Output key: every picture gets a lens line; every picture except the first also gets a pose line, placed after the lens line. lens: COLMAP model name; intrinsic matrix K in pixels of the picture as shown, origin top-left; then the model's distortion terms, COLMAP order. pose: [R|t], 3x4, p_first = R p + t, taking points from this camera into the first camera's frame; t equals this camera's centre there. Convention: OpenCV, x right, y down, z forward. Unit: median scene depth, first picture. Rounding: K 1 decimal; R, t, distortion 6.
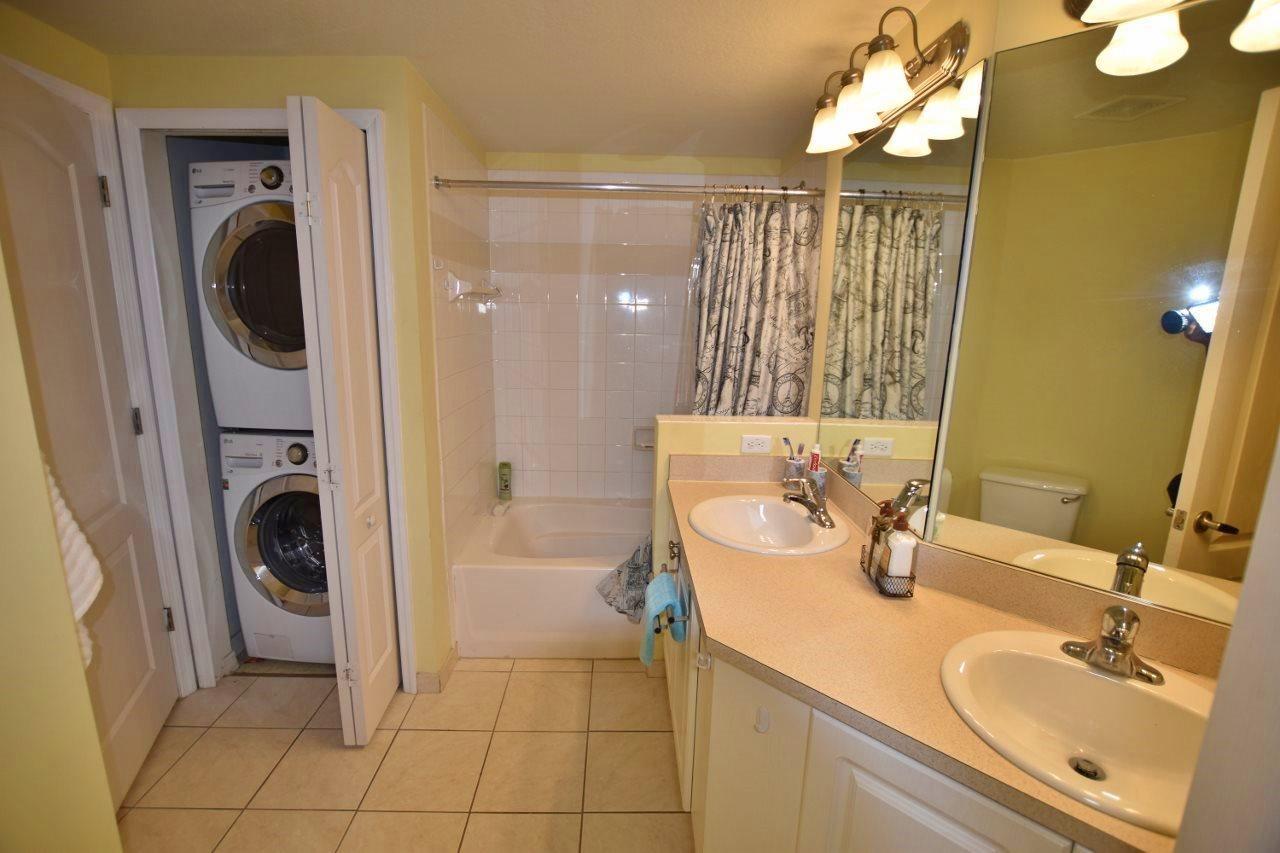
lens RADIAL K [[564.5, 0, 632.5], [0, 564.5, 425.0], [0, 0, 1]] dist [-0.027059, 0.002806]
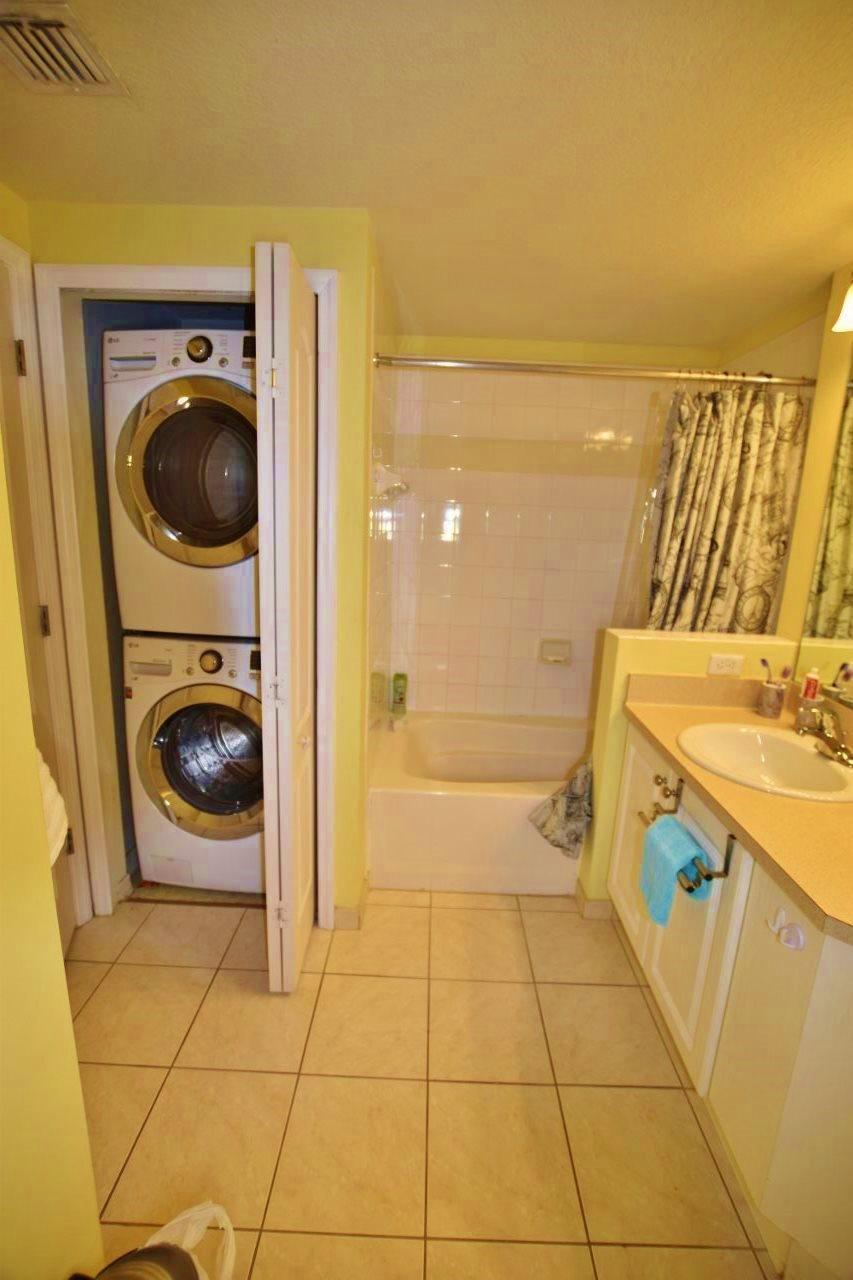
lens RADIAL K [[564.5, 0, 432.6], [0, 564.5, 637.8], [0, 0, 1]] dist [-0.027059, 0.002806]
pose [[0.999296, 0.027579, -0.025422, -0.230370], [-0.027291, 0.999560, 0.011618, -0.006708], [0.025731, -0.010916, 0.999609, 0.111510]]
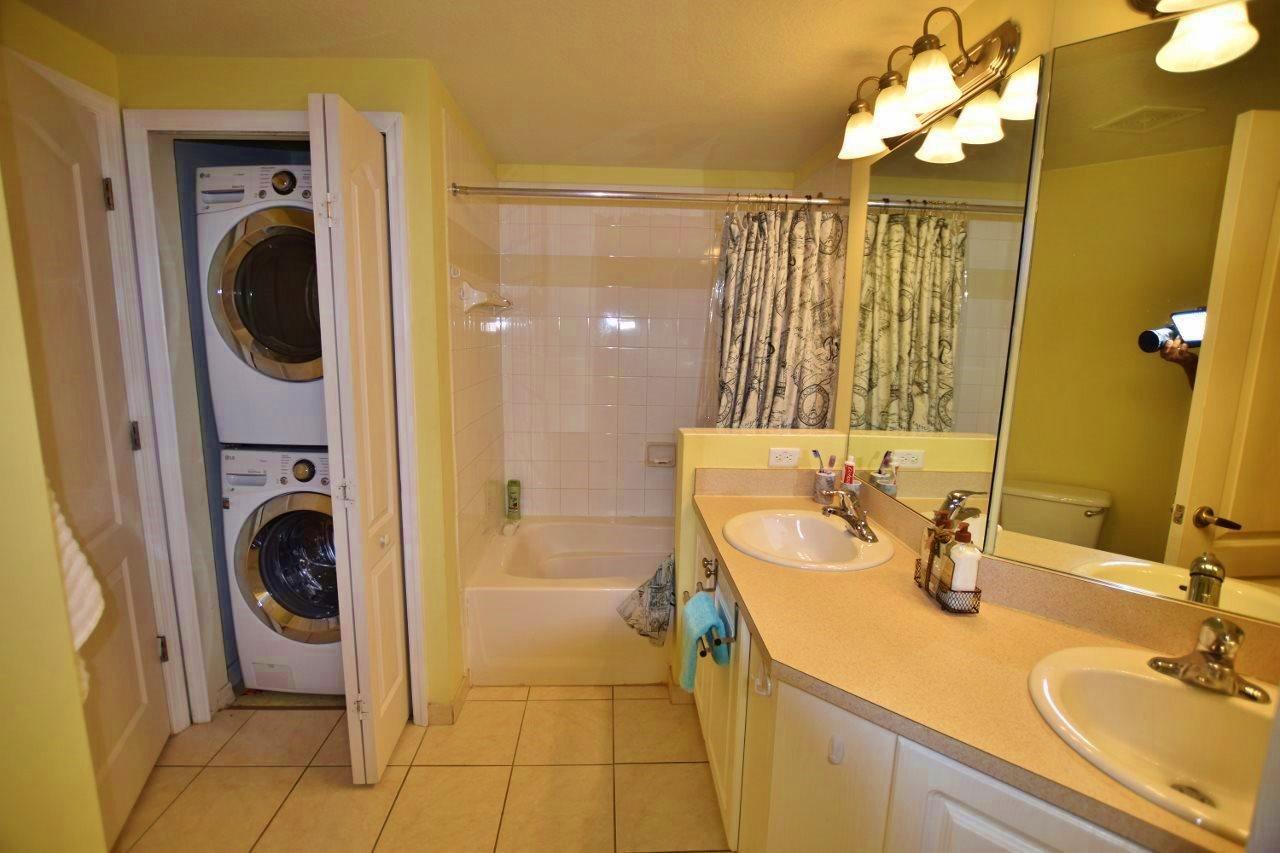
lens RADIAL K [[564.5, 0, 633.8], [0, 564.5, 423.1], [0, 0, 1]] dist [-0.027059, 0.002806]
pose [[0.999759, -0.005336, 0.021316, -0.061457], [0.006195, 0.999164, -0.040417, 0.013661], [-0.021082, 0.040540, 0.998955, 0.037859]]
